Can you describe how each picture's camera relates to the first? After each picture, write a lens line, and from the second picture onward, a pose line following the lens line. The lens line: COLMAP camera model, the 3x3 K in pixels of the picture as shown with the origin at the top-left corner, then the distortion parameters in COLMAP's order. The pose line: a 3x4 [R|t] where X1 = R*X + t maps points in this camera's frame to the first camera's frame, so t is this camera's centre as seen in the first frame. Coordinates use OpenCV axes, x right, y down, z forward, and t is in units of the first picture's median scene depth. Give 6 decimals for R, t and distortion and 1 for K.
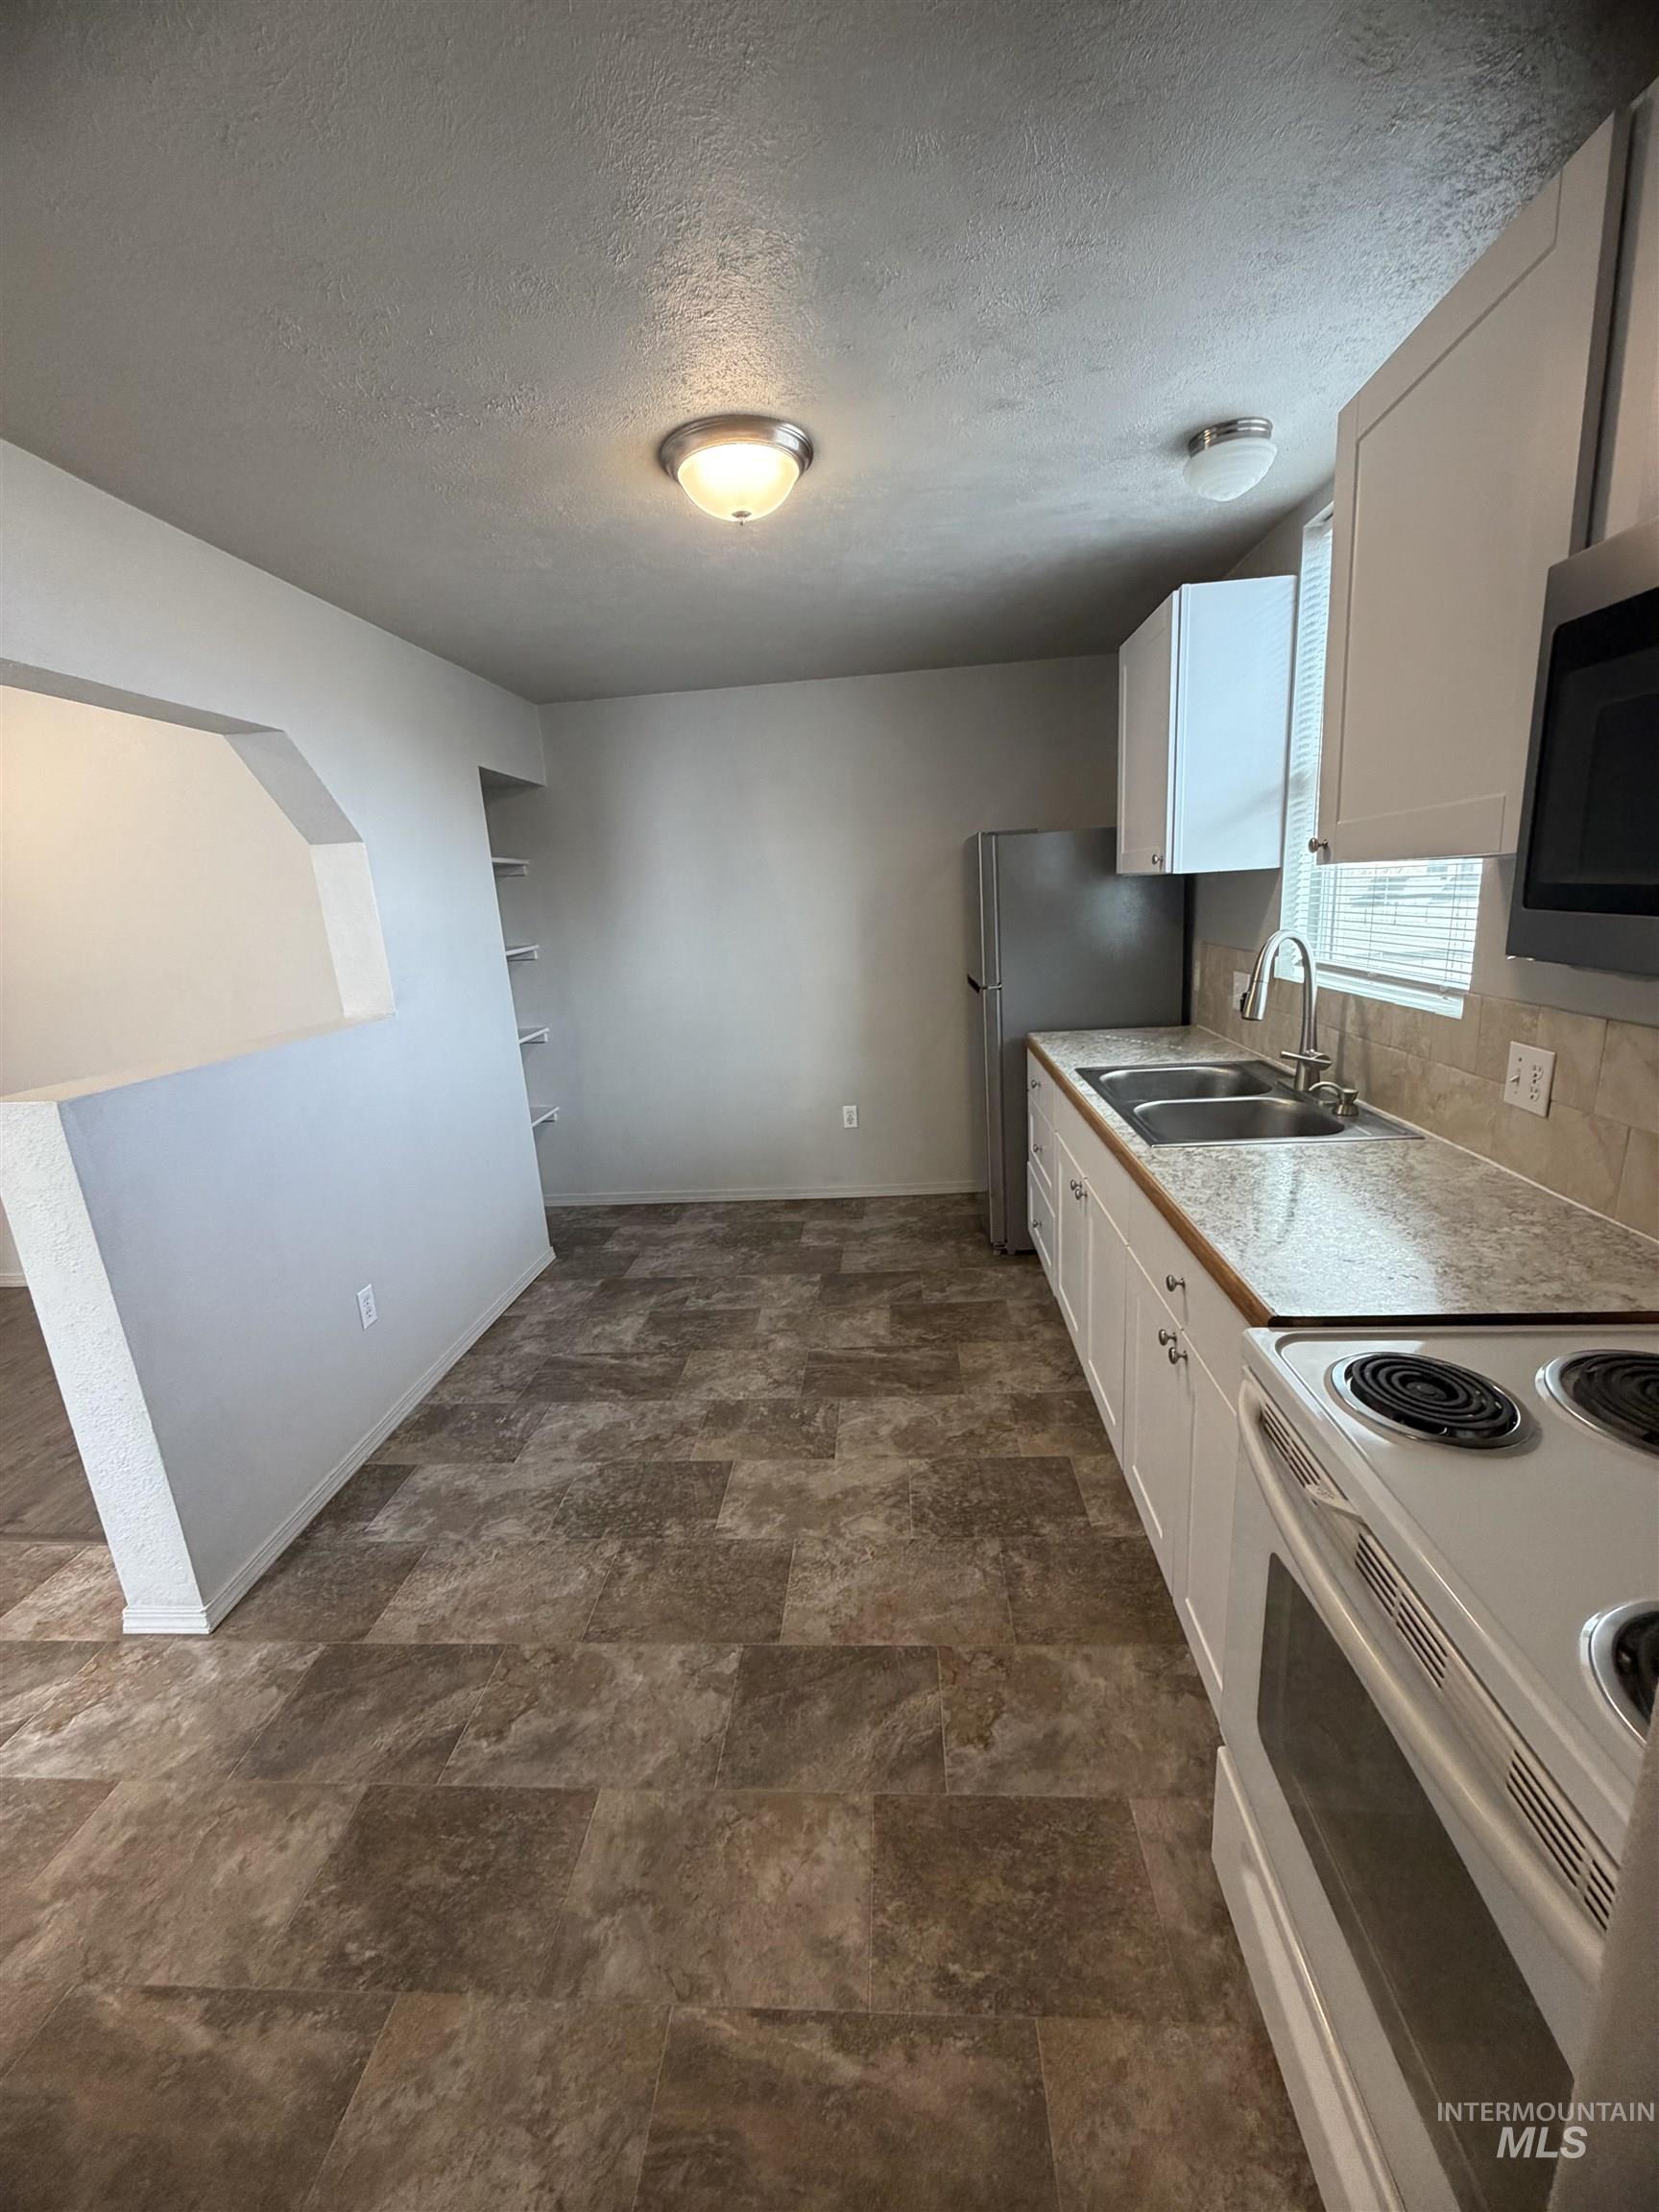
lens RADIAL K [[880.5, 0, 821.4], [0, 880.5, 1094.1], [0, 0, 1]] dist [-0.001936, 0.000683]
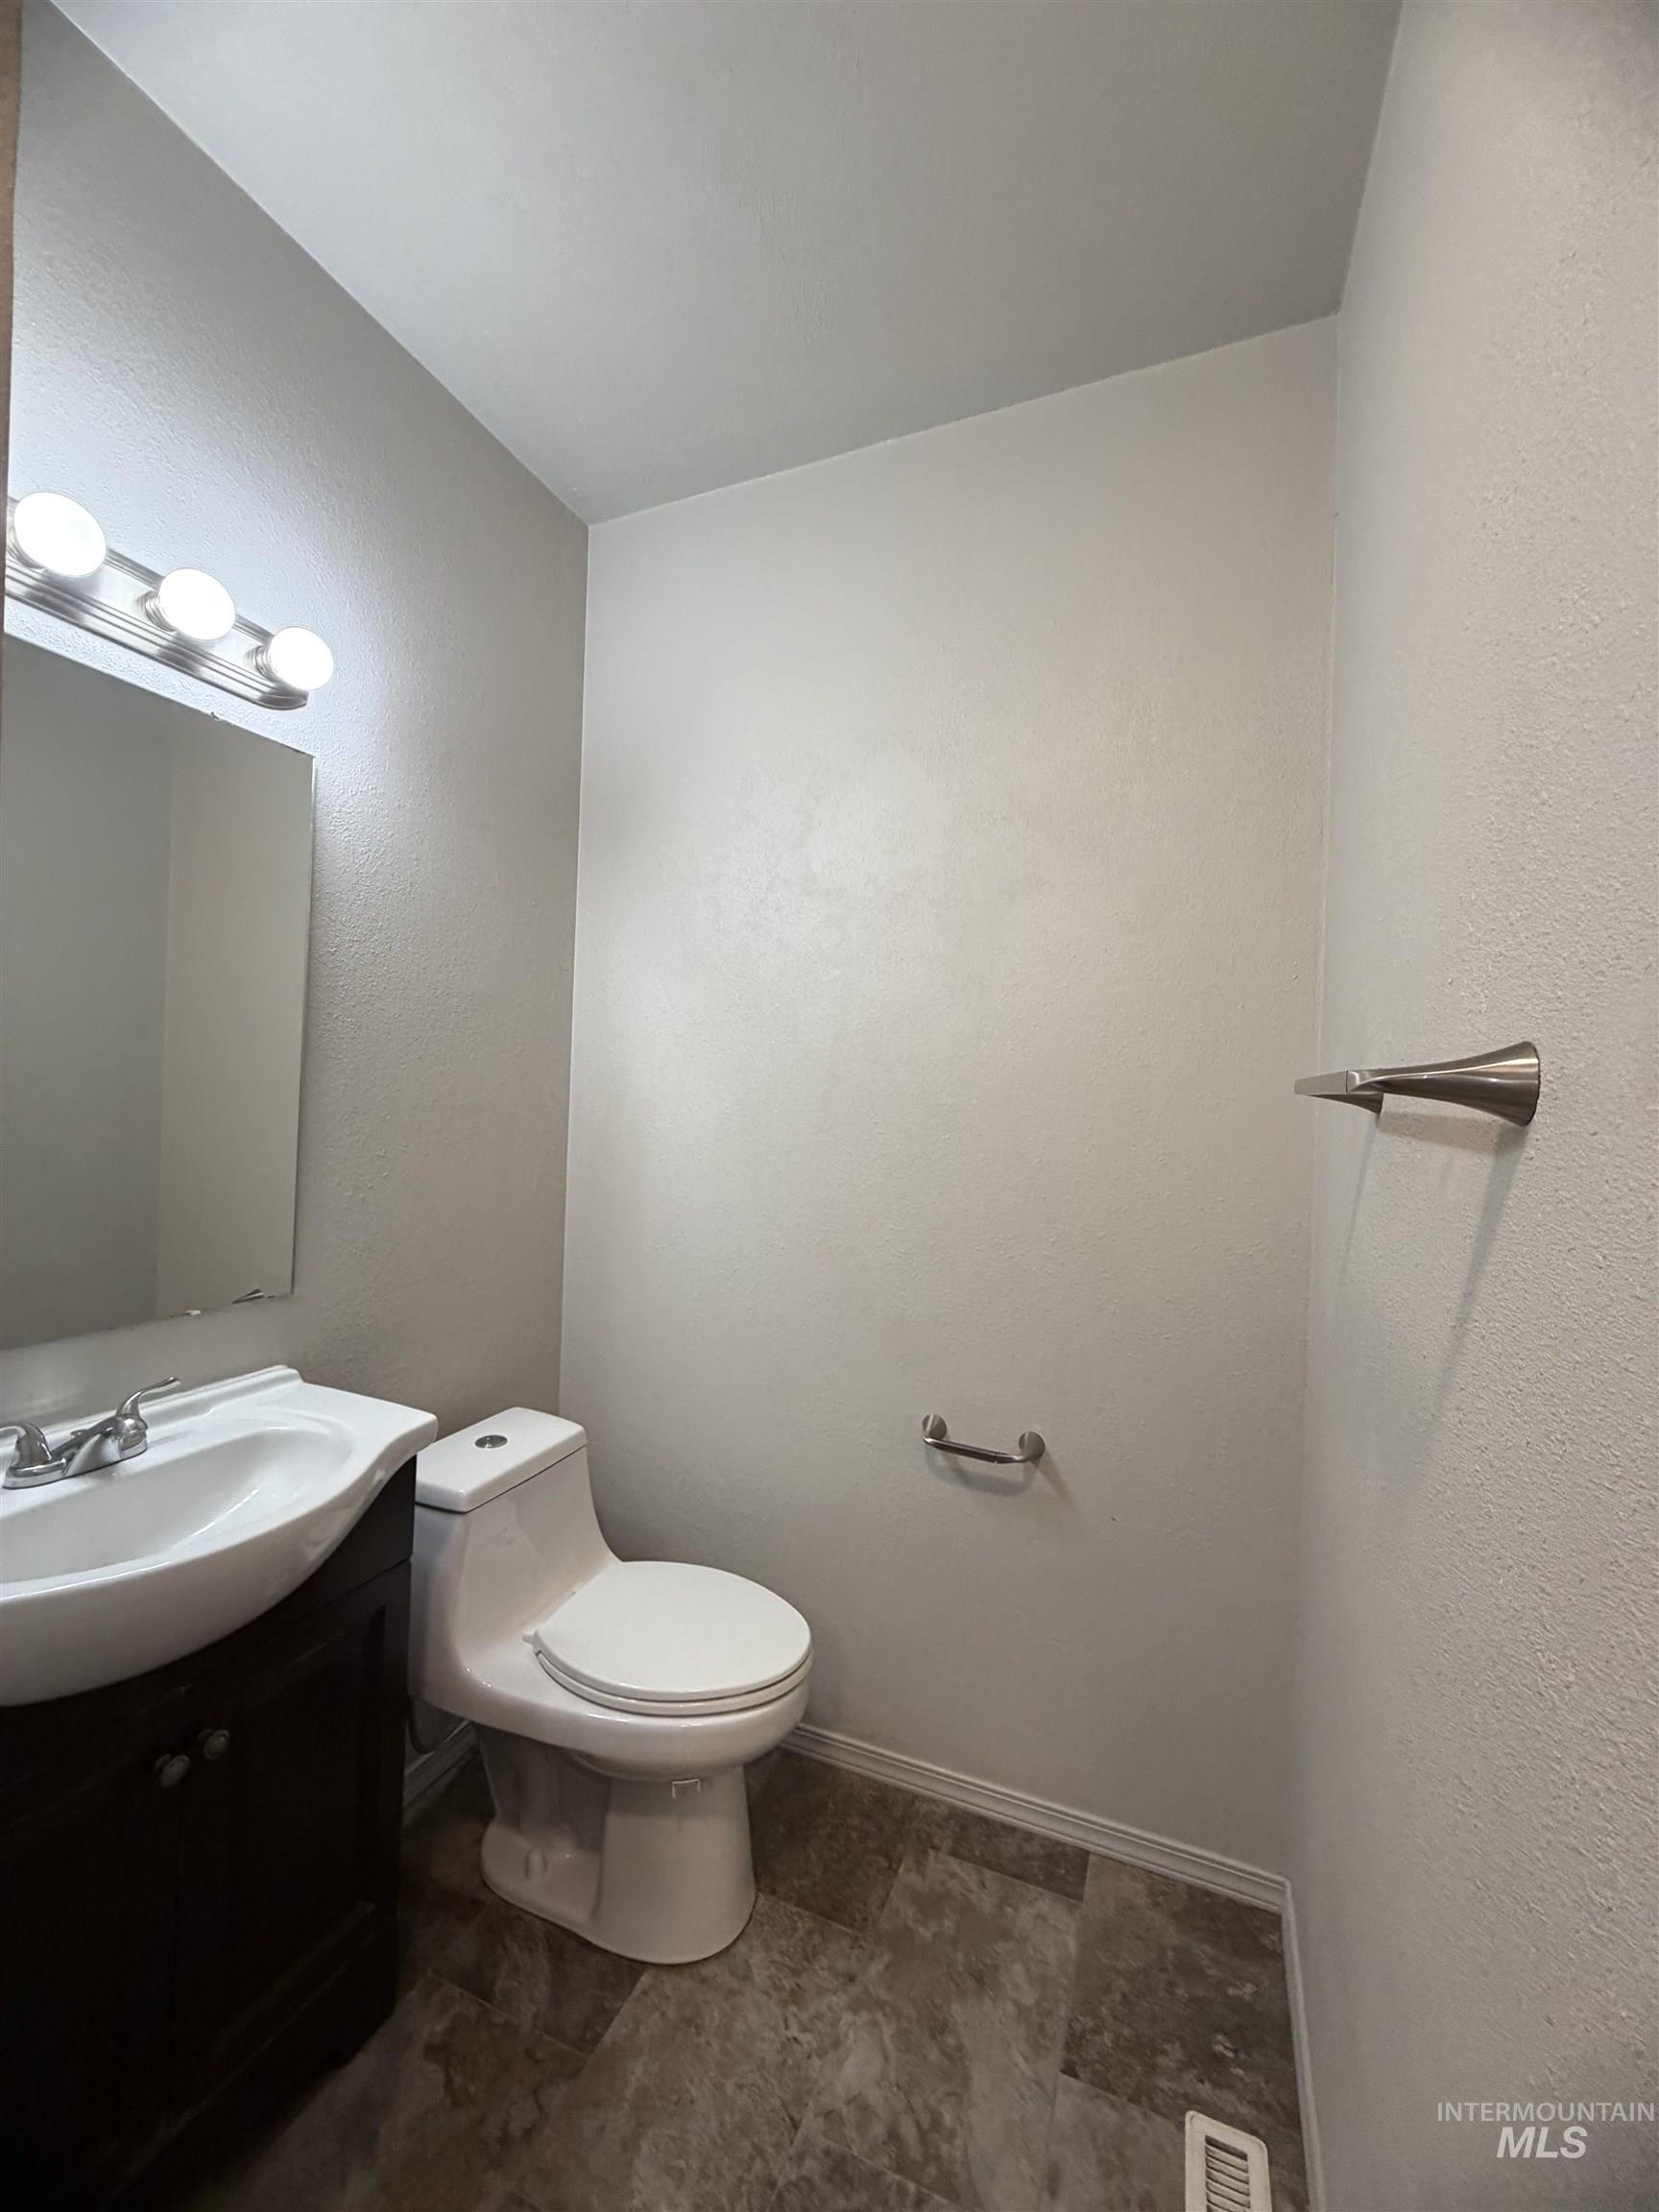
lens RADIAL K [[880.5, 0, 829.7], [0, 880.5, 1092.7], [0, 0, 1]] dist [-0.001936, 0.000683]
pose [[-0.317734, 0.057399, -0.946441, 0.540173], [-0.202341, 0.971069, 0.126822, -0.185062], [0.926338, 0.231800, -0.296928, 0.955928]]
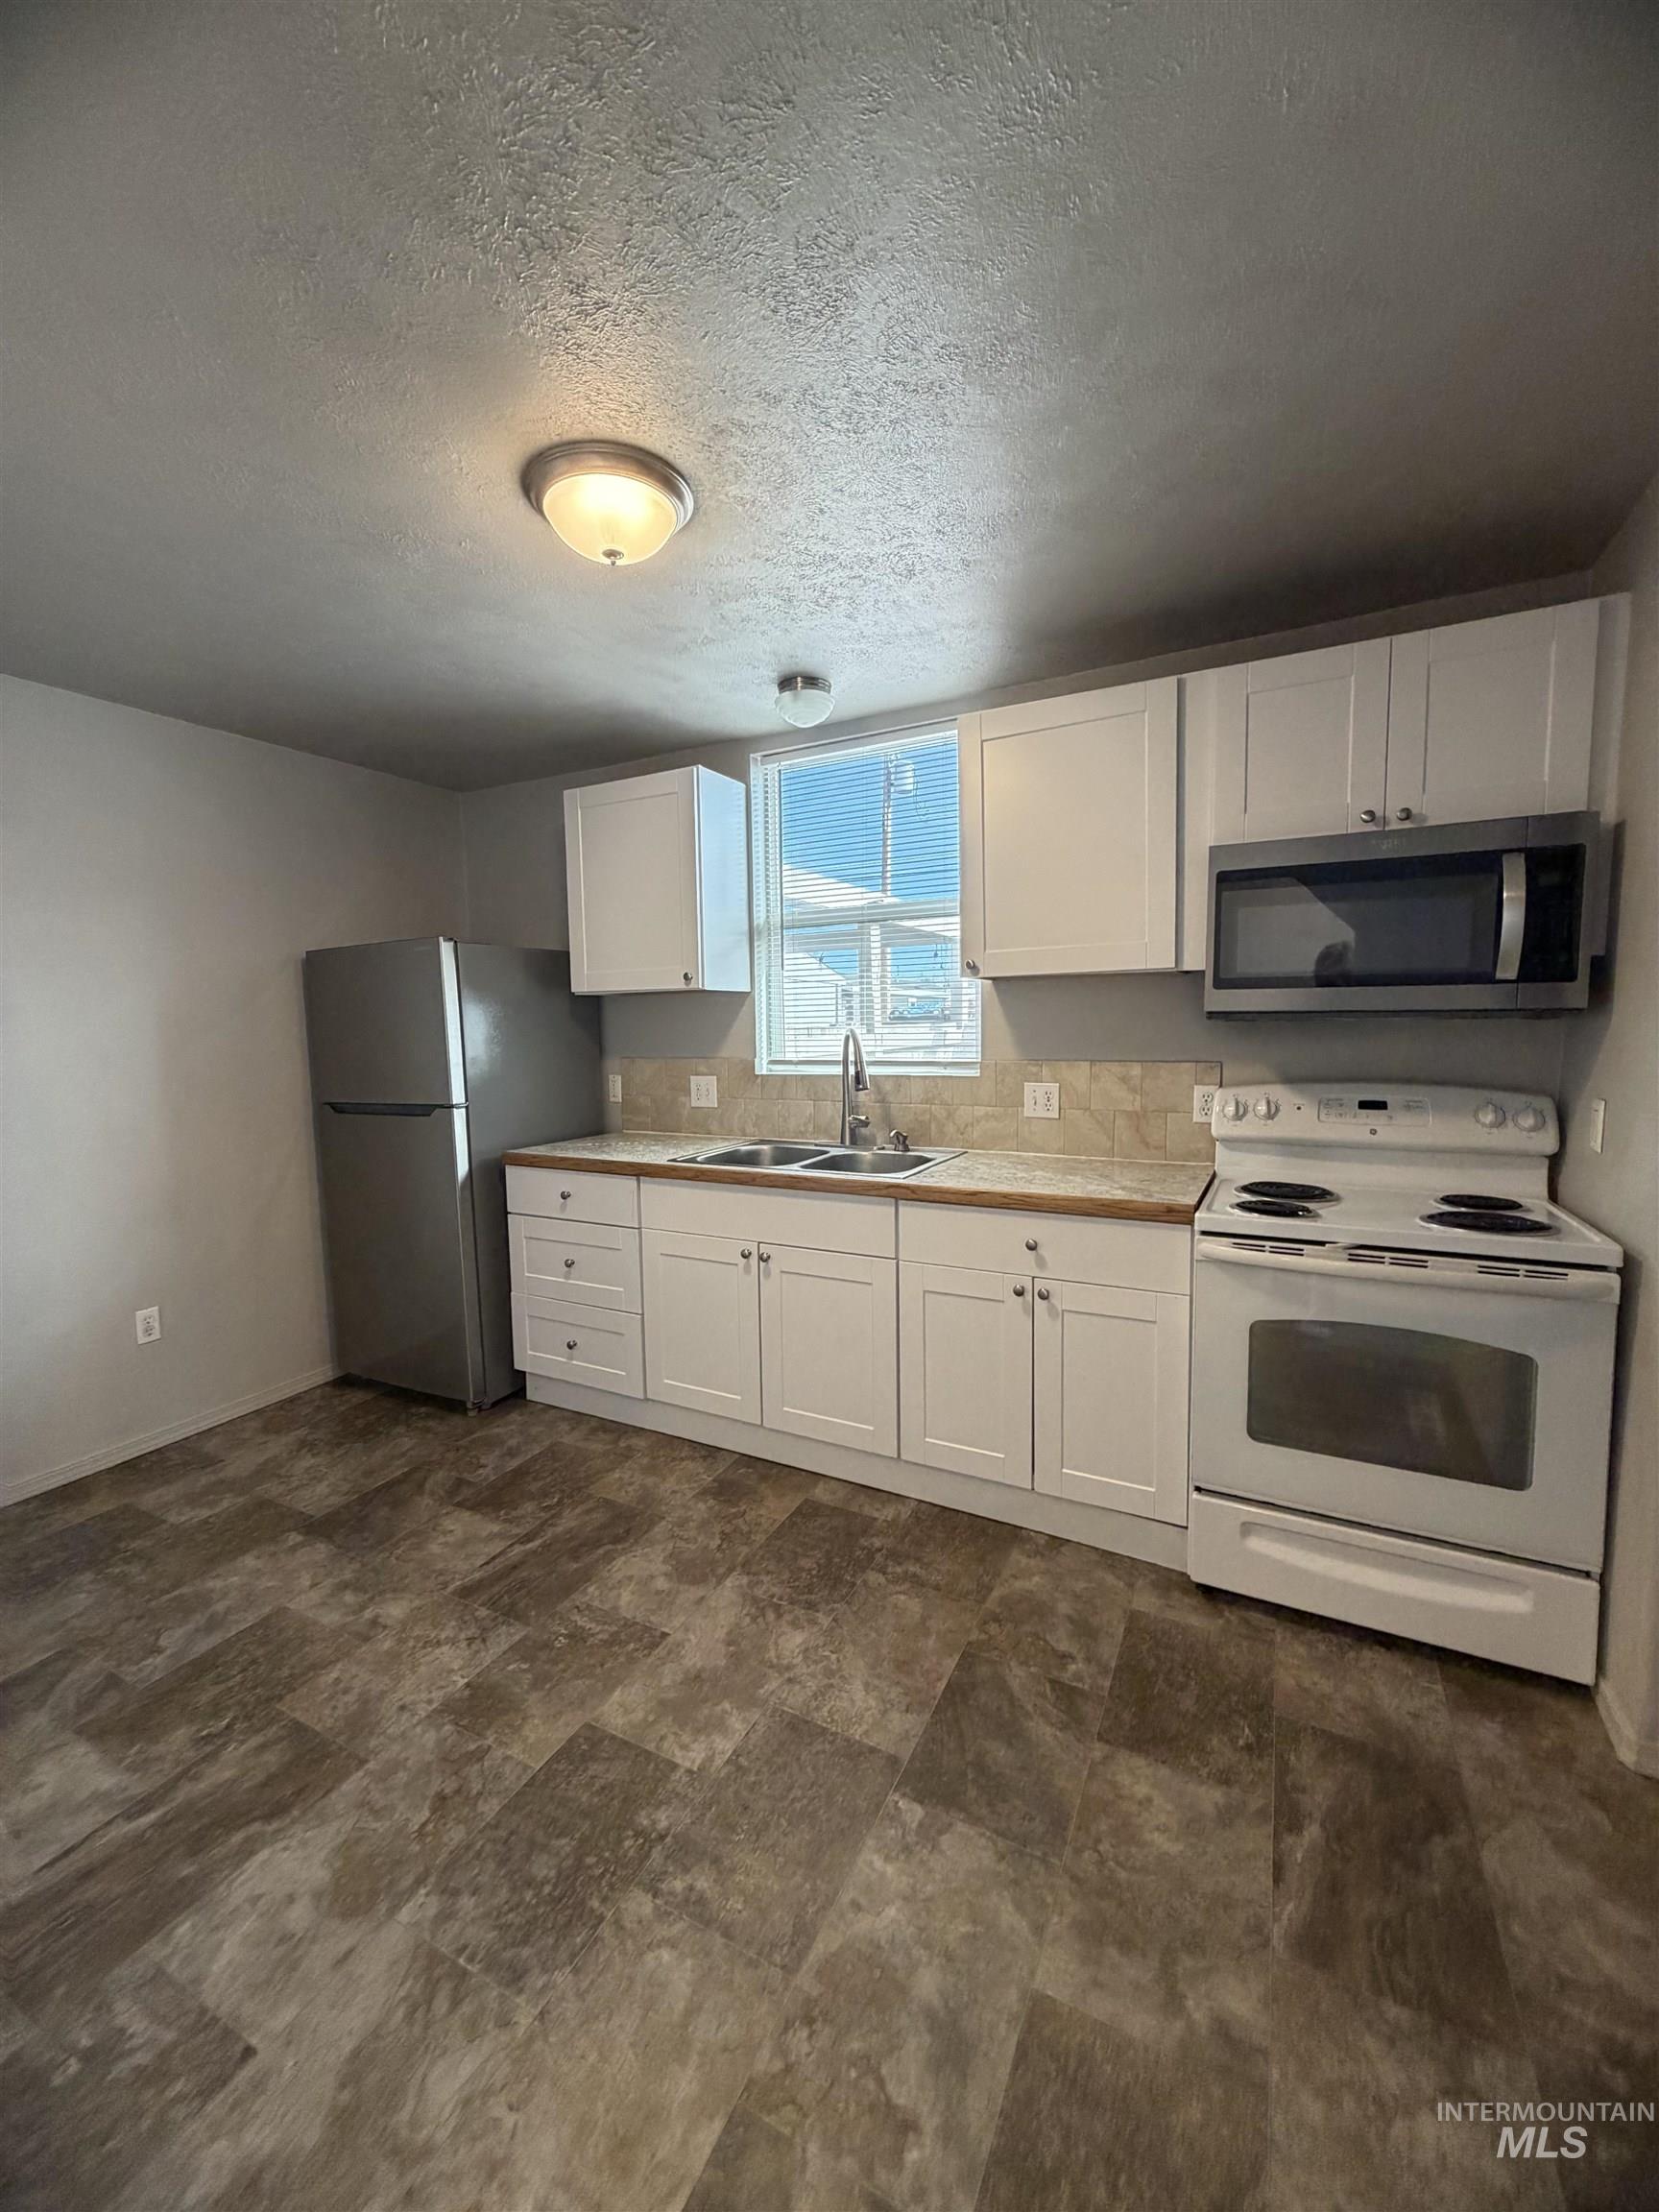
lens RADIAL K [[880.5, 0, 823.3], [0, 880.5, 1094.3], [0, 0, 1]] dist [-0.001936, 0.000683]
pose [[0.399869, -0.020545, 0.916342, -0.723659], [0.199099, 0.977824, -0.064958, -0.001078], [-0.894687, 0.208417, 0.395092, 0.466278]]
